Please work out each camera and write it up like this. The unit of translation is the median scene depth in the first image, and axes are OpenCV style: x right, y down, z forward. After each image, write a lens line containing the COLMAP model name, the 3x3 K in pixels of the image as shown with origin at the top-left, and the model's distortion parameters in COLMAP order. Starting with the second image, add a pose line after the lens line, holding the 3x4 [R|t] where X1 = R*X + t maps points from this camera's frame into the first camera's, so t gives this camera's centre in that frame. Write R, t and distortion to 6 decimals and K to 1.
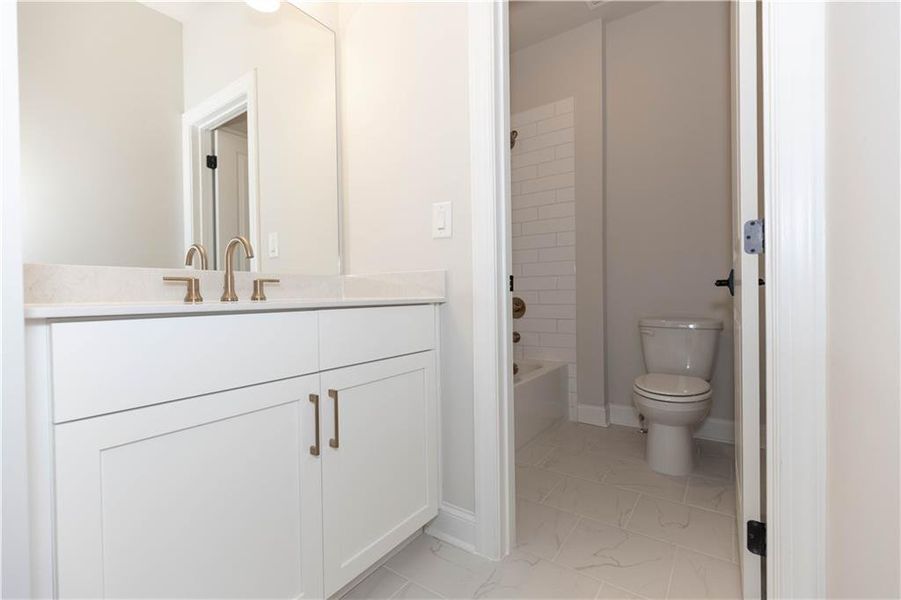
lens RADIAL K [[400.5, 0, 447.0], [0, 400.5, 299.1], [0, 0, 1]] dist [0.004260, -0.000865]
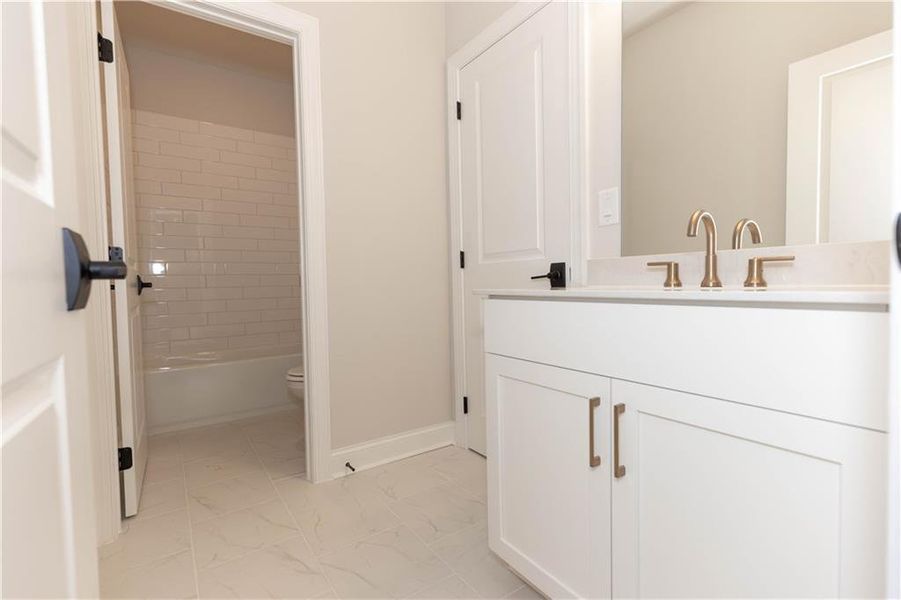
lens RADIAL K [[396.1, 0, 439.0], [0, 396.1, 303.1], [0, 0, 1]] dist [0.000592, -0.000496]
pose [[-0.350746, 0.062433, -0.934387, 0.441045], [0.000502, 0.997788, 0.066481, -0.016788], [0.936470, 0.022849, -0.350002, 0.759951]]
